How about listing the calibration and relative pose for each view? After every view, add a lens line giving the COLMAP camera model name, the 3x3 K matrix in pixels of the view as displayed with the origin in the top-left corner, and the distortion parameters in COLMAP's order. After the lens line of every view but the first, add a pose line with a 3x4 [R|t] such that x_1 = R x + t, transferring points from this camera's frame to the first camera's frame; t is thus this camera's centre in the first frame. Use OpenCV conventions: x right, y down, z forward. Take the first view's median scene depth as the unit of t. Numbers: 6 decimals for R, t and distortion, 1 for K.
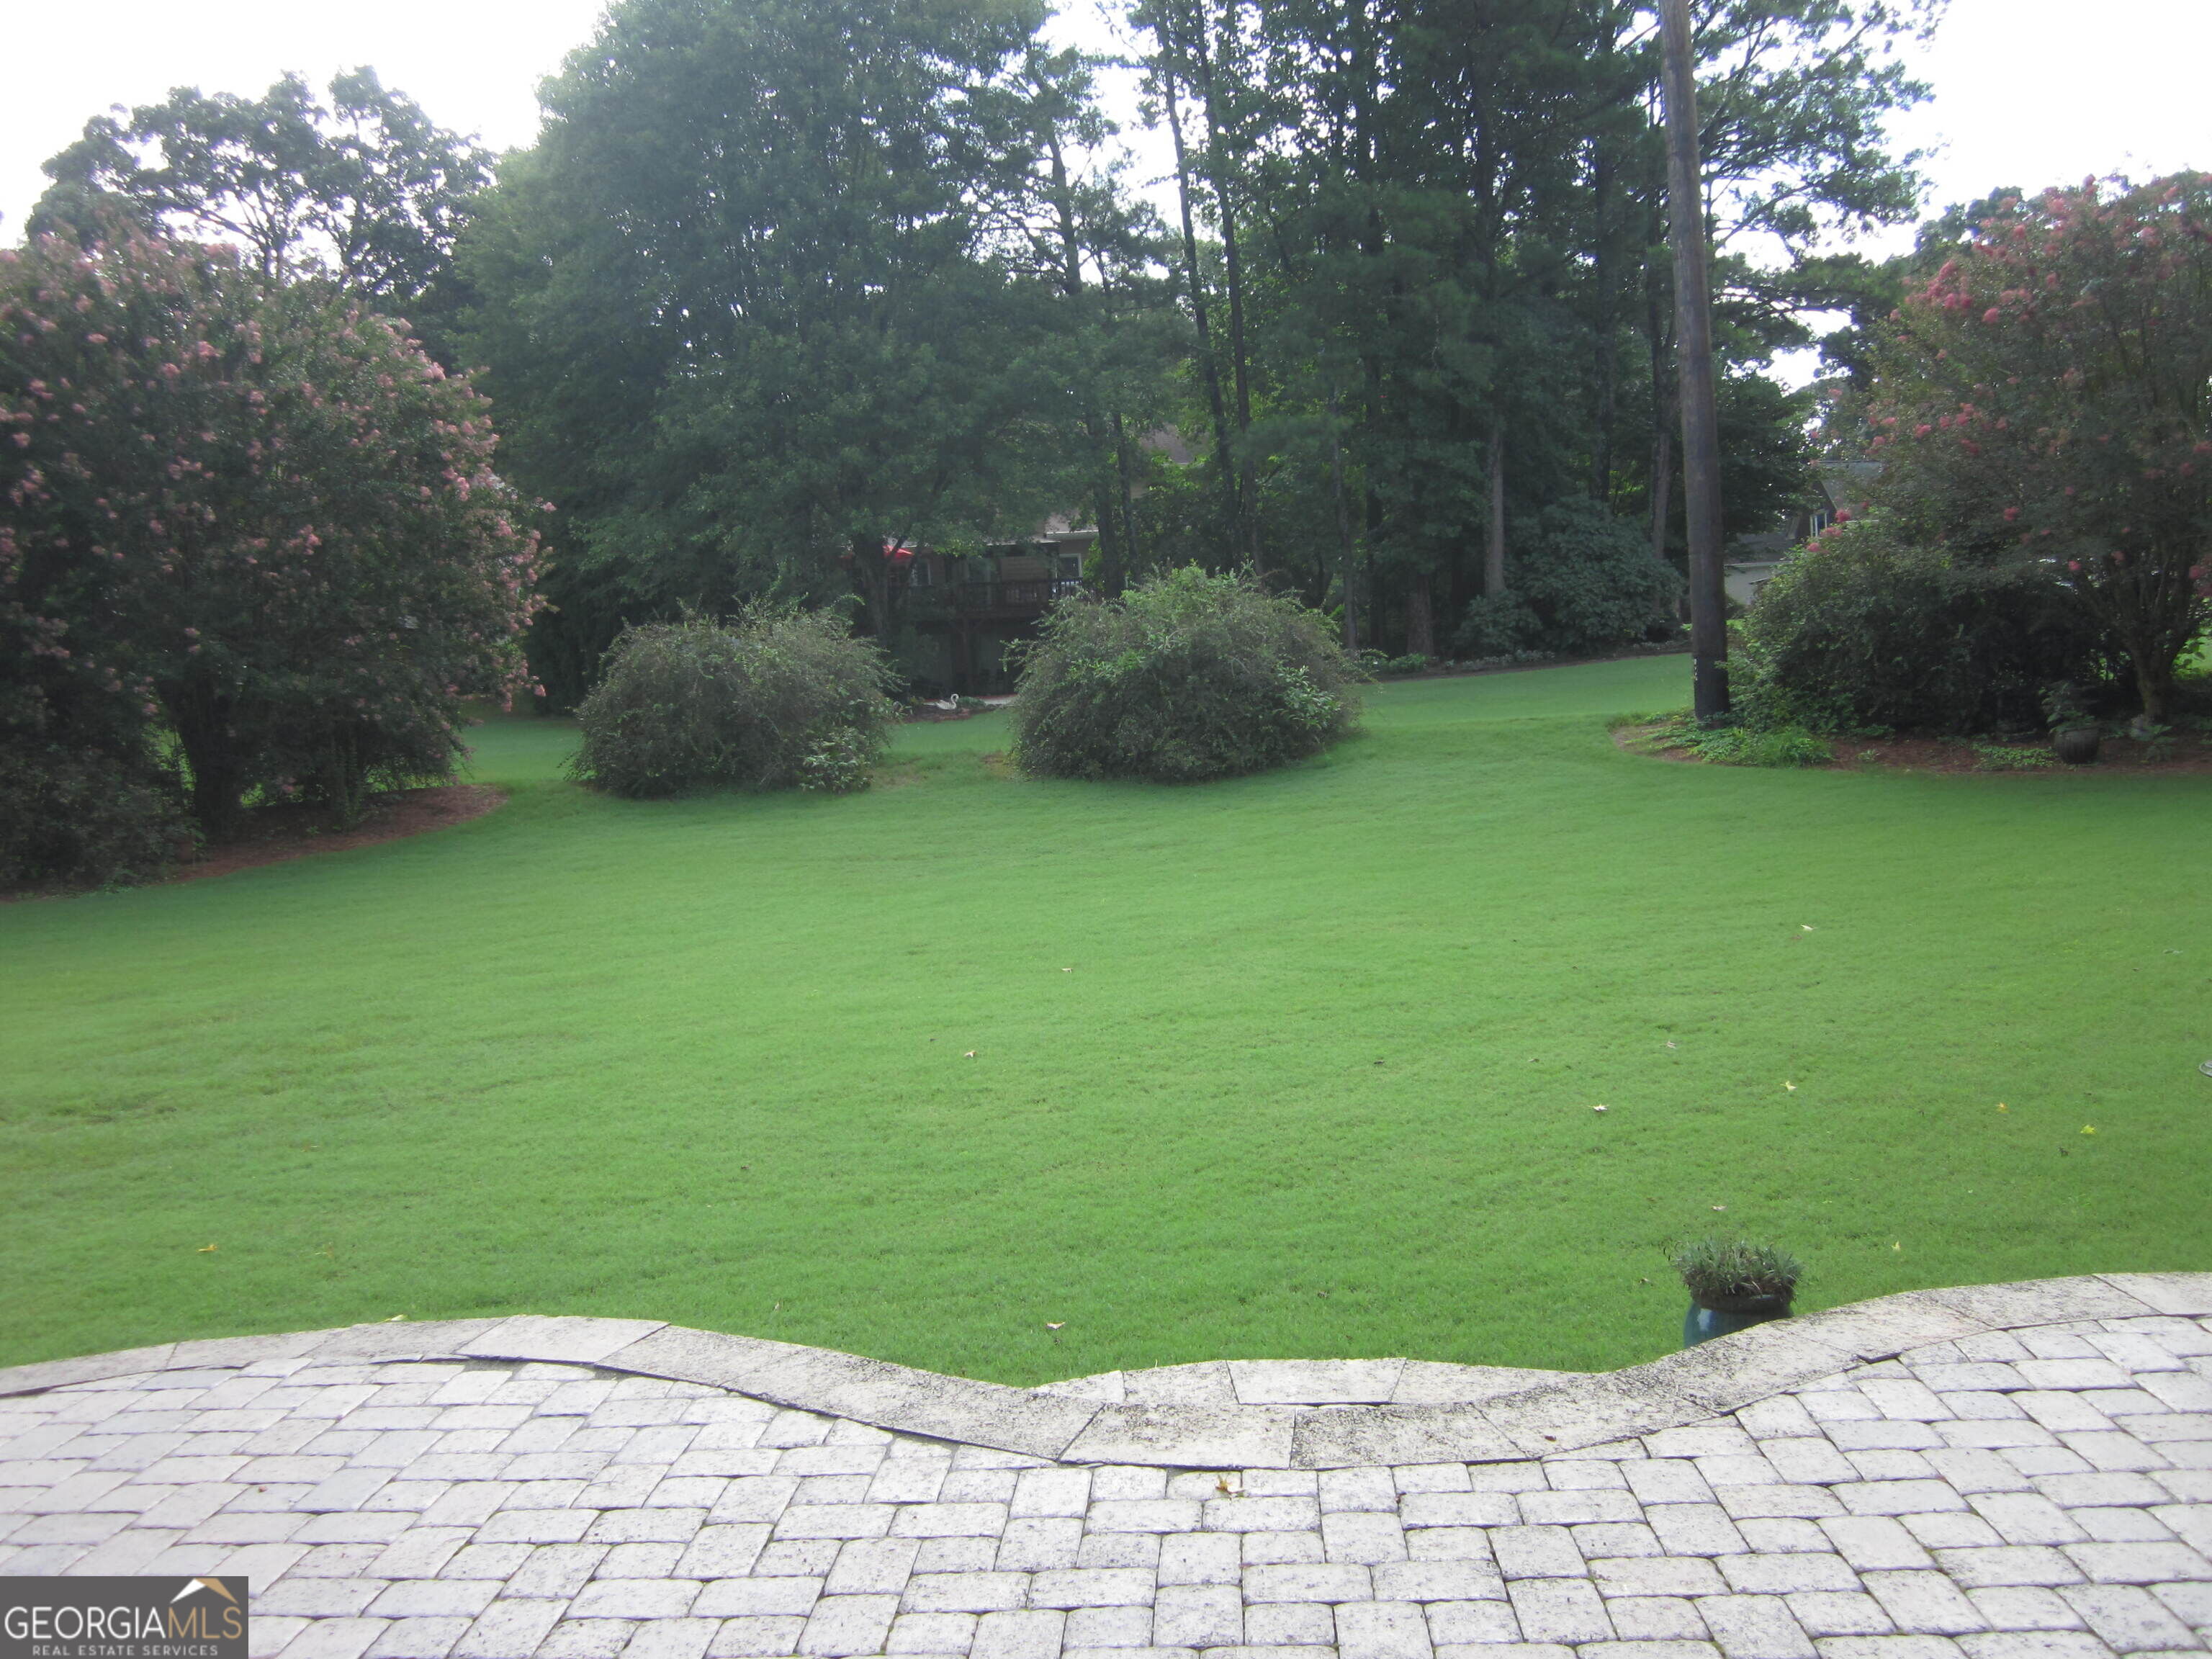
lens RADIAL K [[1817.0, 0, 1106.0], [0, 1817.0, 829.5], [0, 0, 1]] dist [-0.051597, 0.024627]
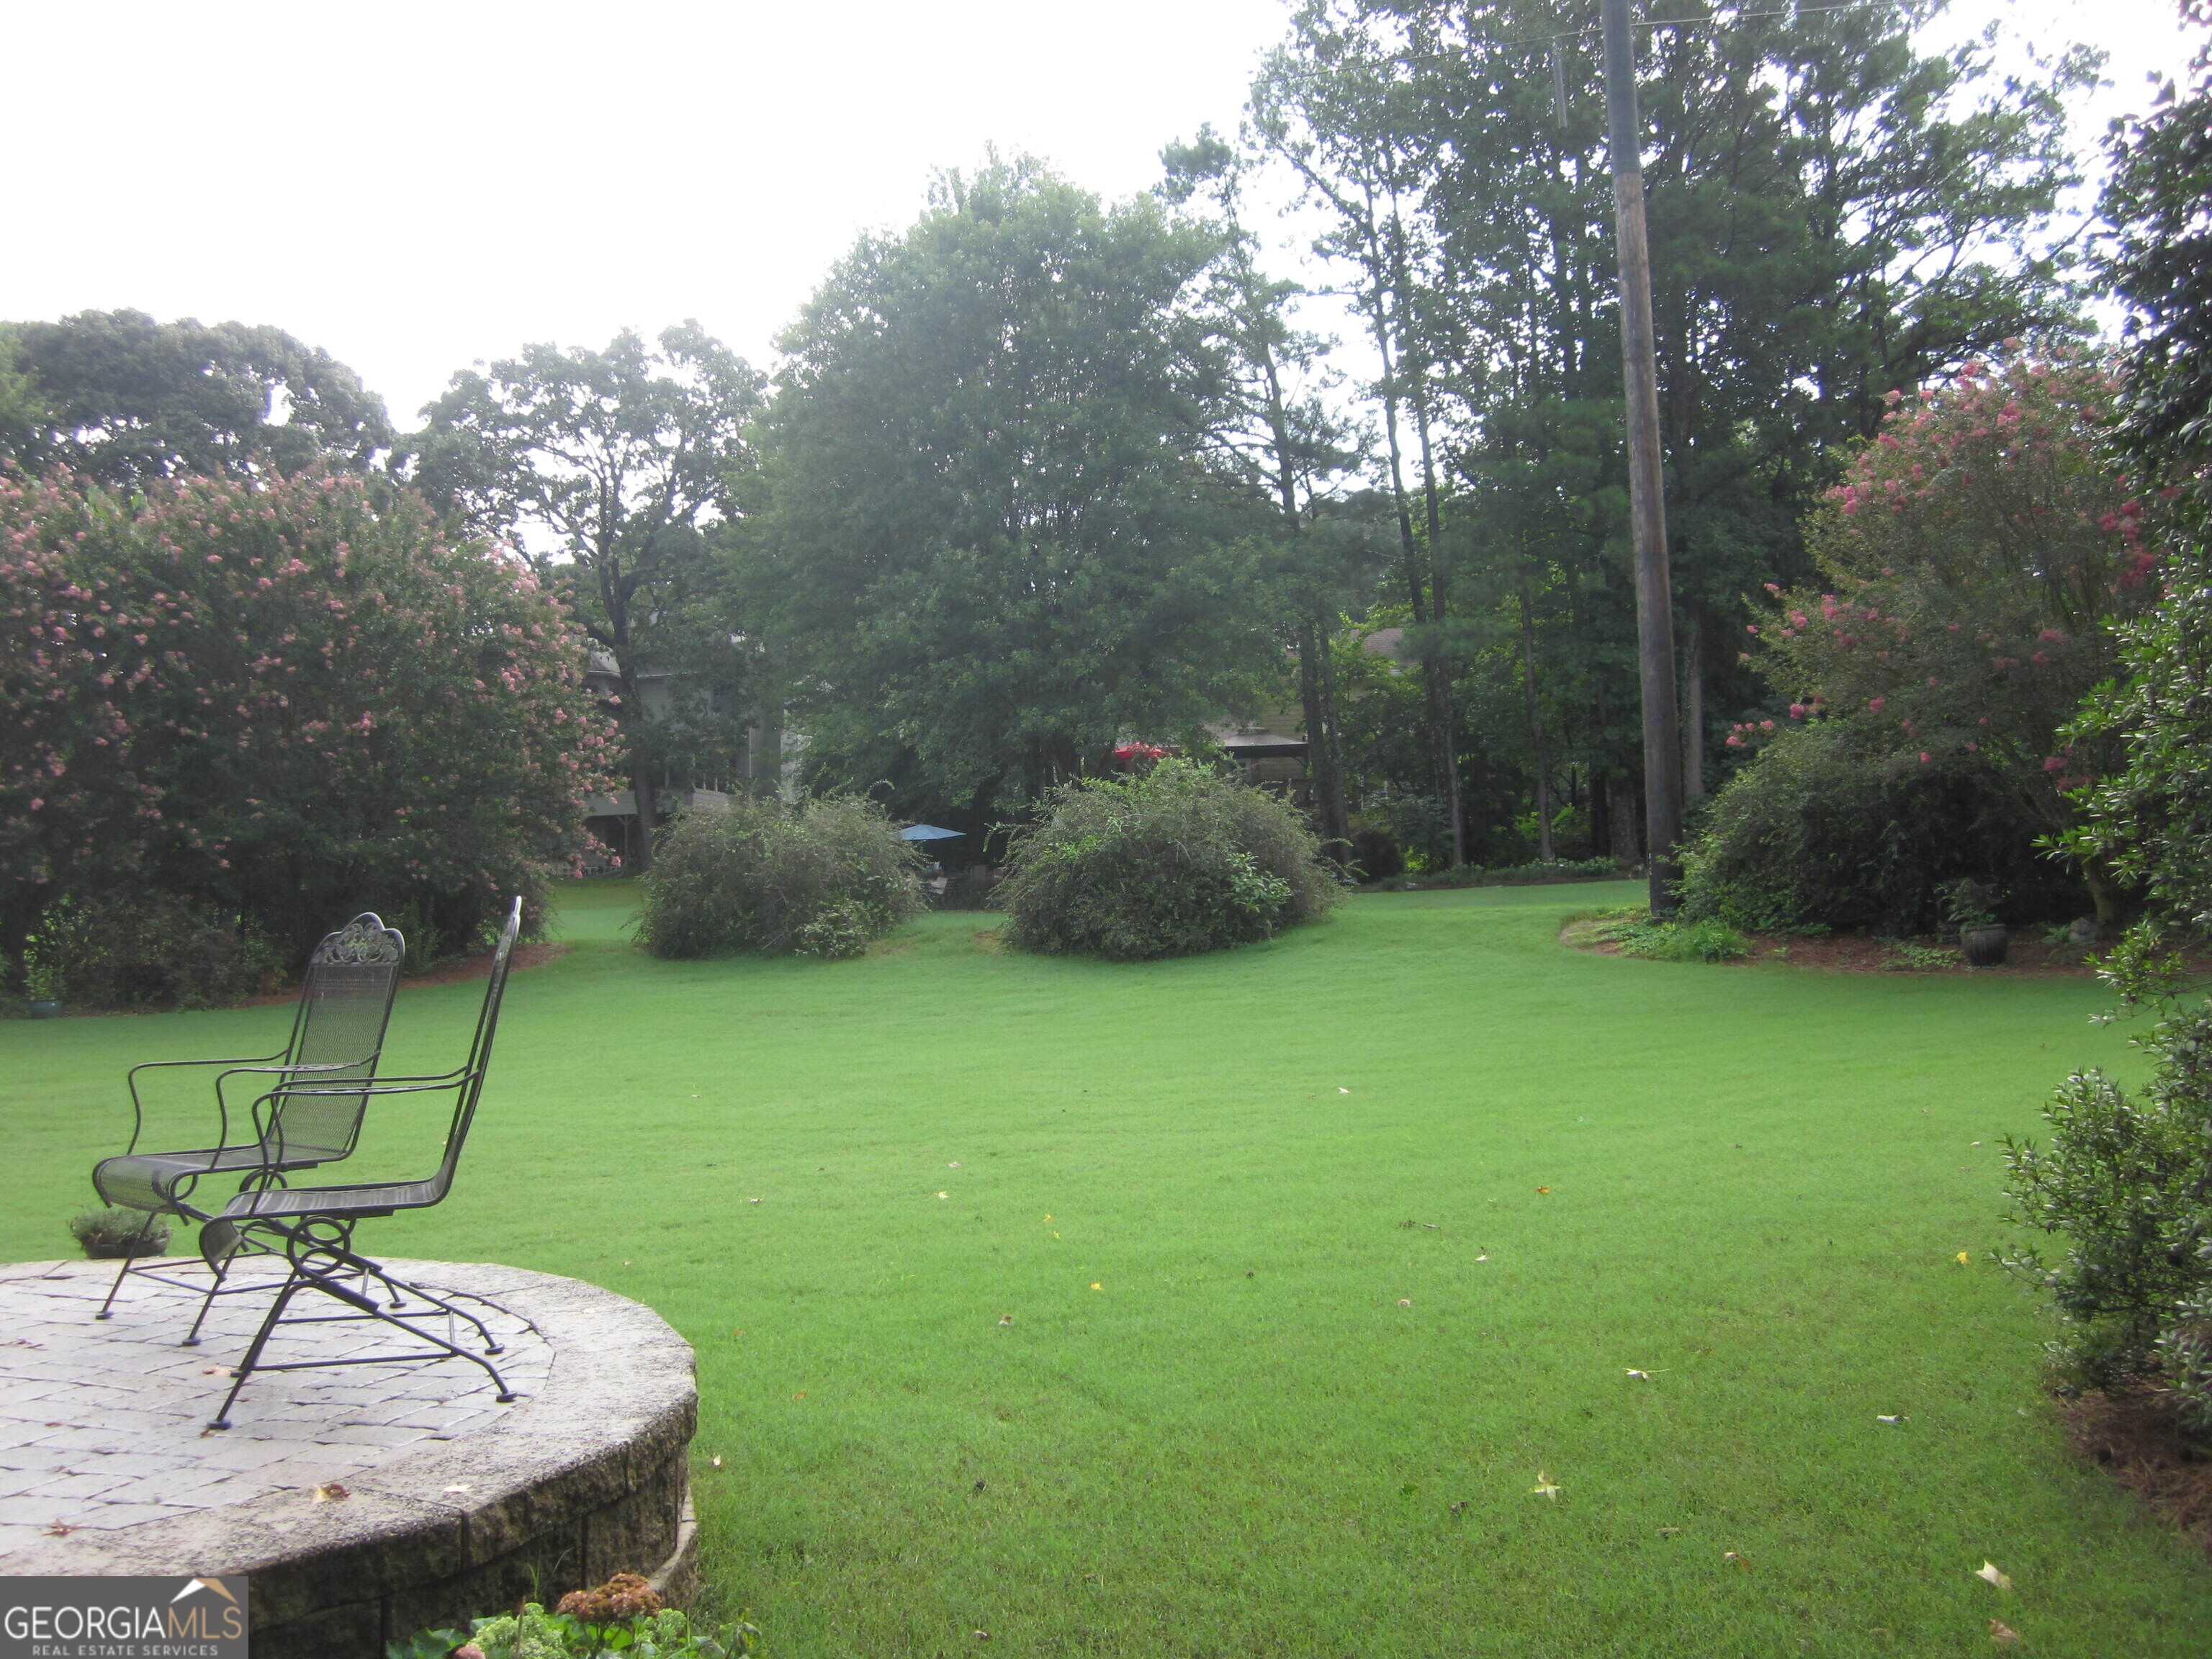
lens RADIAL K [[1817.0, 0, 1106.0], [0, 1817.0, 829.5], [0, 0, 1]] dist [-0.051597, 0.024627]
pose [[0.974797, 0.018668, -0.222313, 0.255783], [-0.043482, 0.993281, -0.107252, 0.012120], [0.218817, 0.114215, 0.969058, -0.028513]]
